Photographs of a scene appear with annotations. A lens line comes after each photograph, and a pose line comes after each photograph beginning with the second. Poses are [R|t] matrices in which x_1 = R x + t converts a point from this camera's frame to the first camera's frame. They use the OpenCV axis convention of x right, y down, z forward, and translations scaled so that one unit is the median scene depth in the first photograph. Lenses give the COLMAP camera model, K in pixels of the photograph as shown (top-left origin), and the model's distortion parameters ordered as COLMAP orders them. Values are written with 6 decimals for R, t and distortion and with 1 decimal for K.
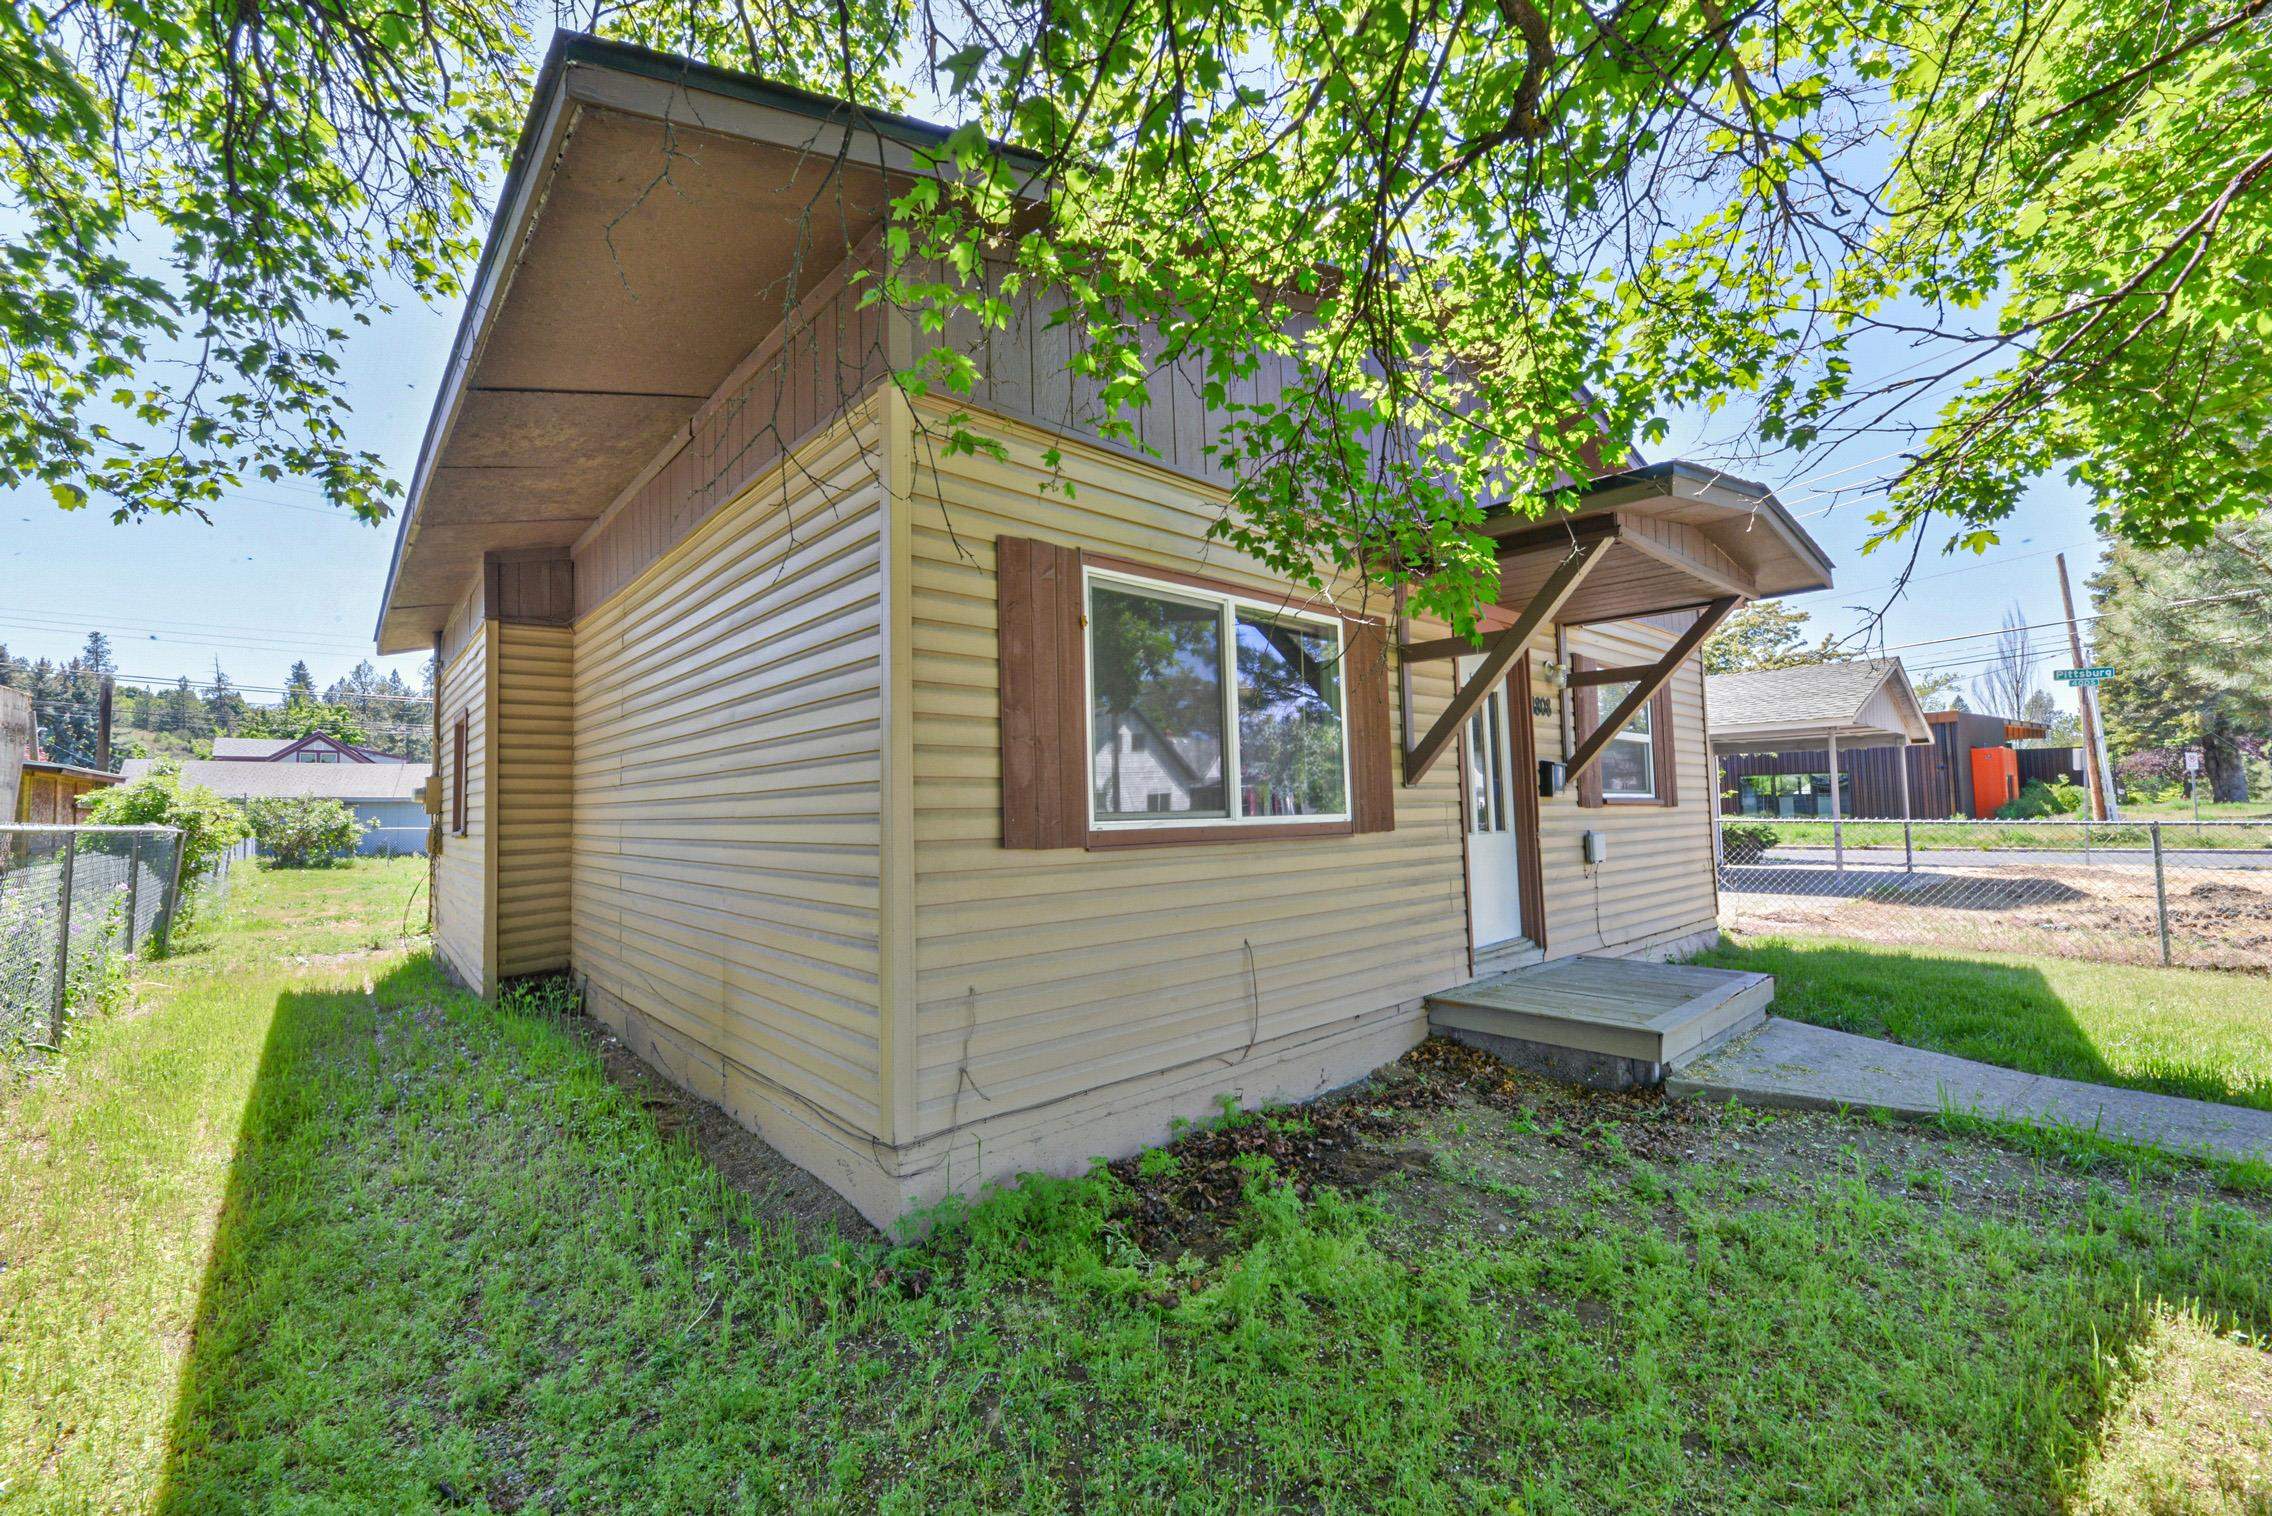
lens RADIAL K [[919.3, 0, 1125.2], [0, 919.3, 759.2], [0, 0, 1]] dist [-0.004015, -0.000286]
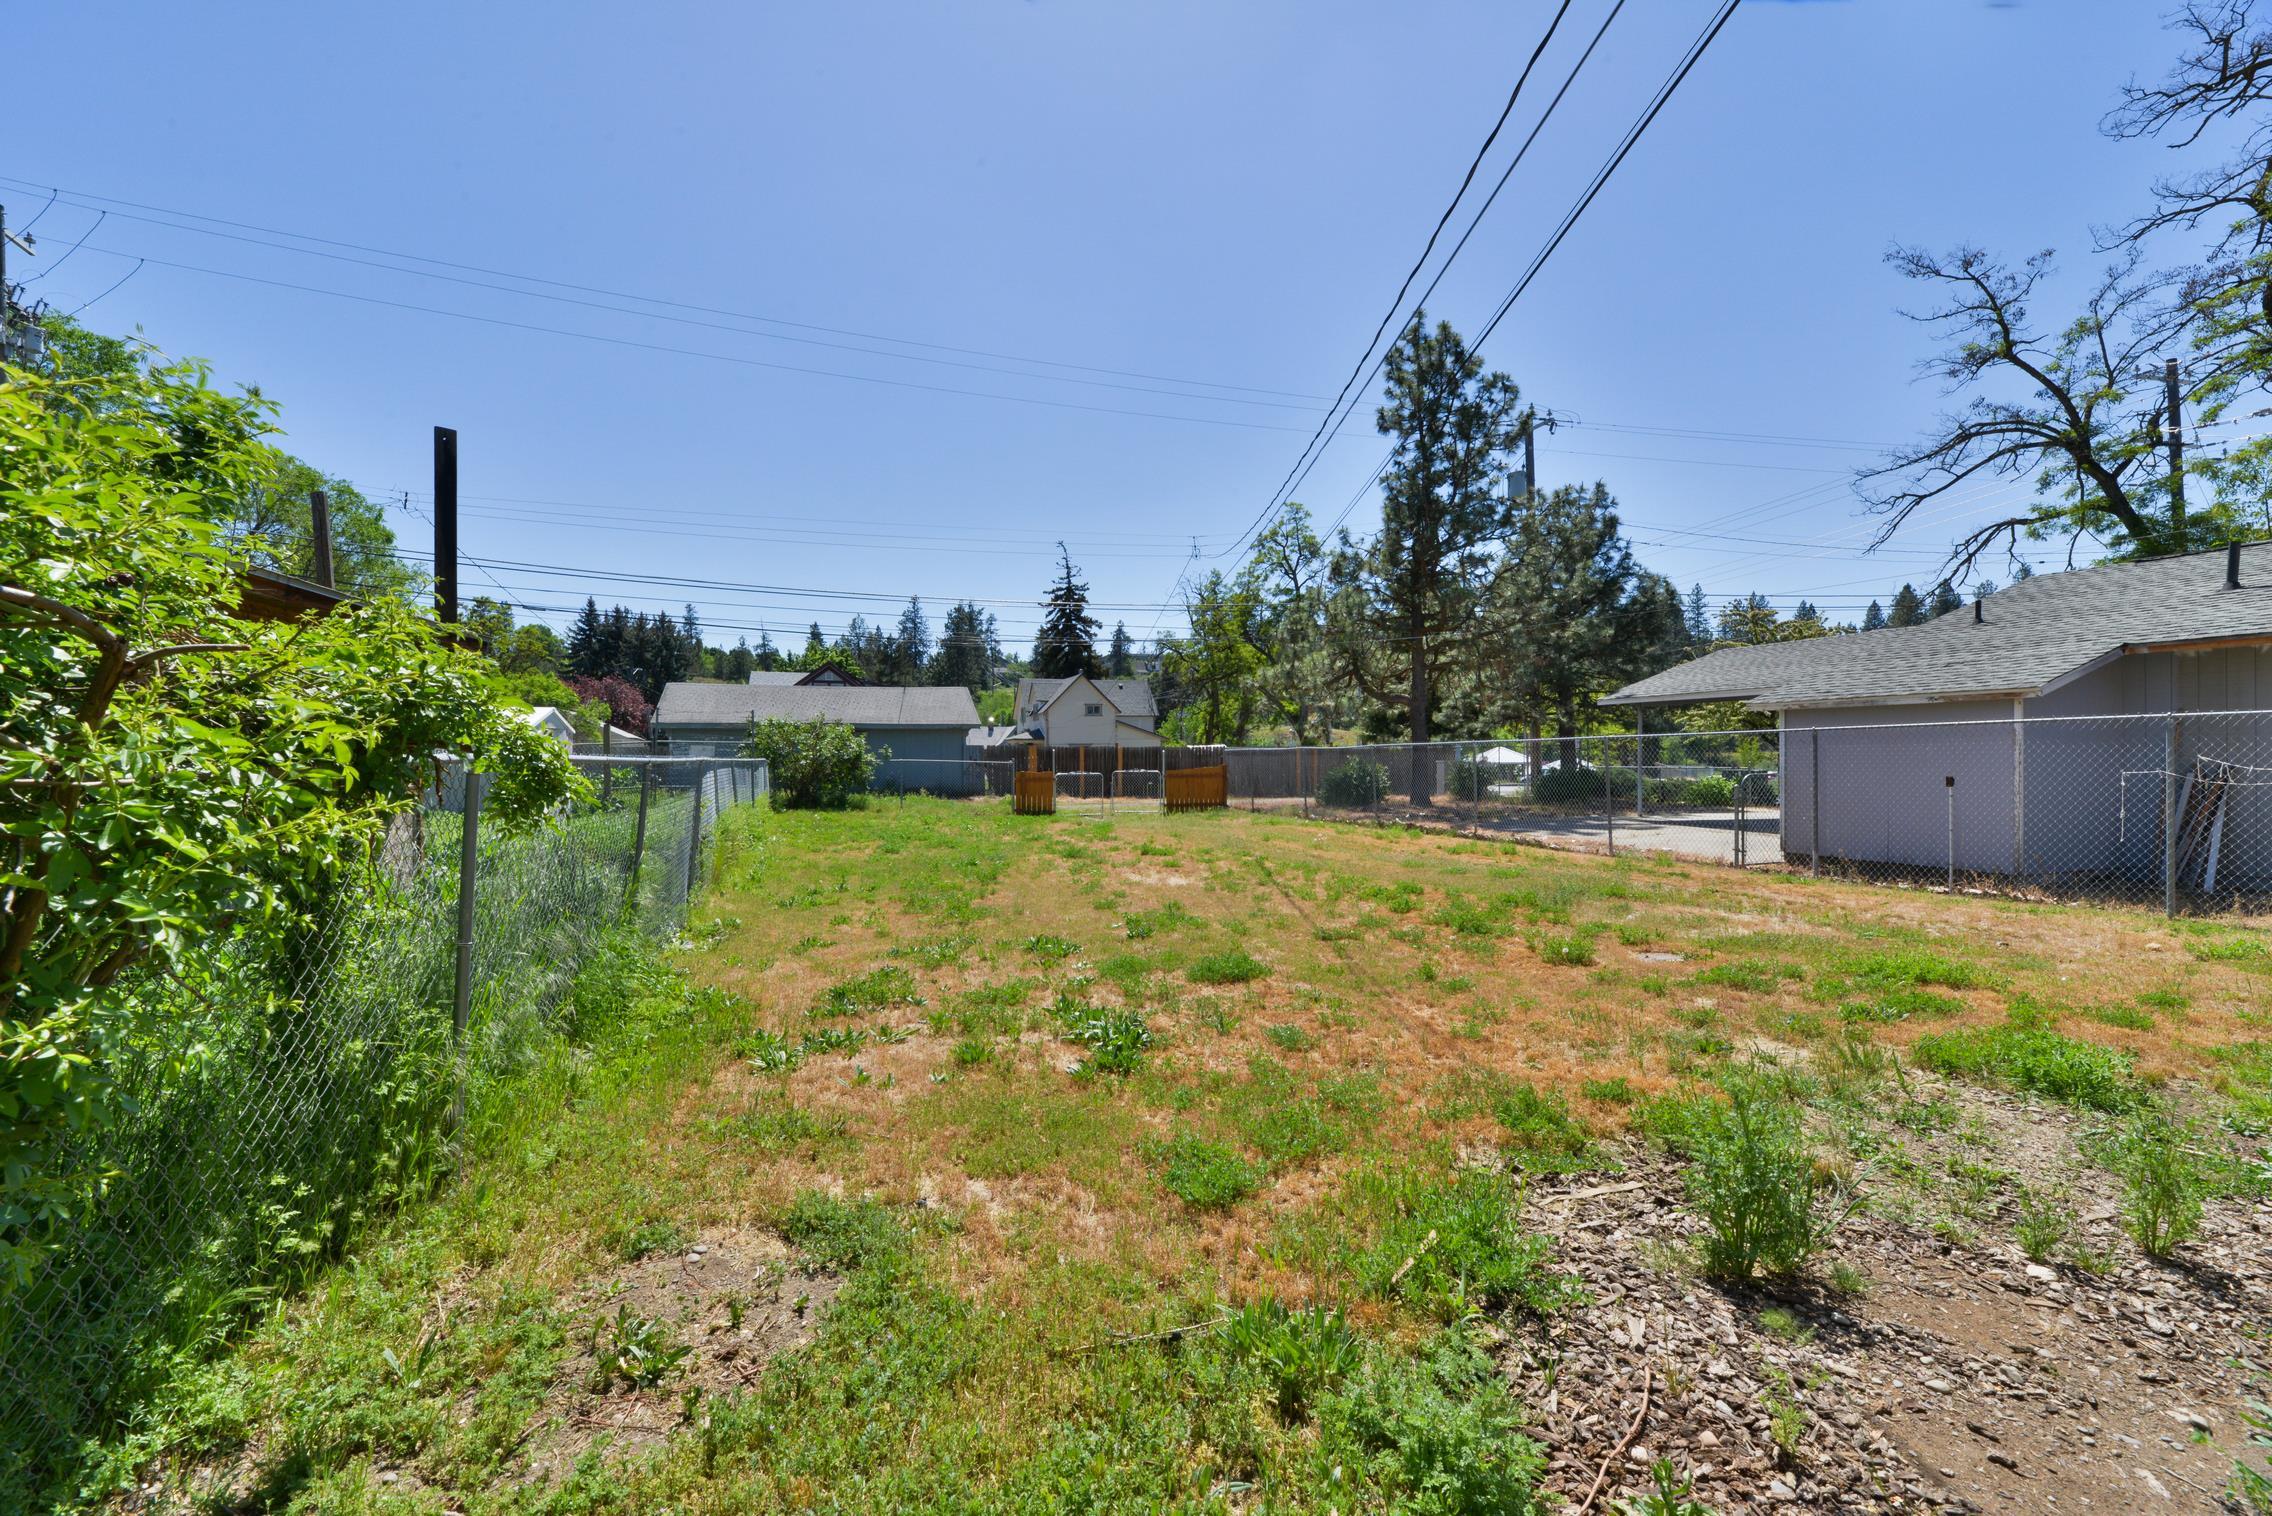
lens RADIAL K [[919.3, 0, 1145.1], [0, 919.3, 759.7], [0, 0, 1]] dist [-0.004015, -0.000286]
pose [[0.924498, 0.020910, -0.380613, -0.366215], [0.002870, 0.998084, 0.061805, 0.031846], [0.381176, -0.058231, 0.922667, 0.414065]]
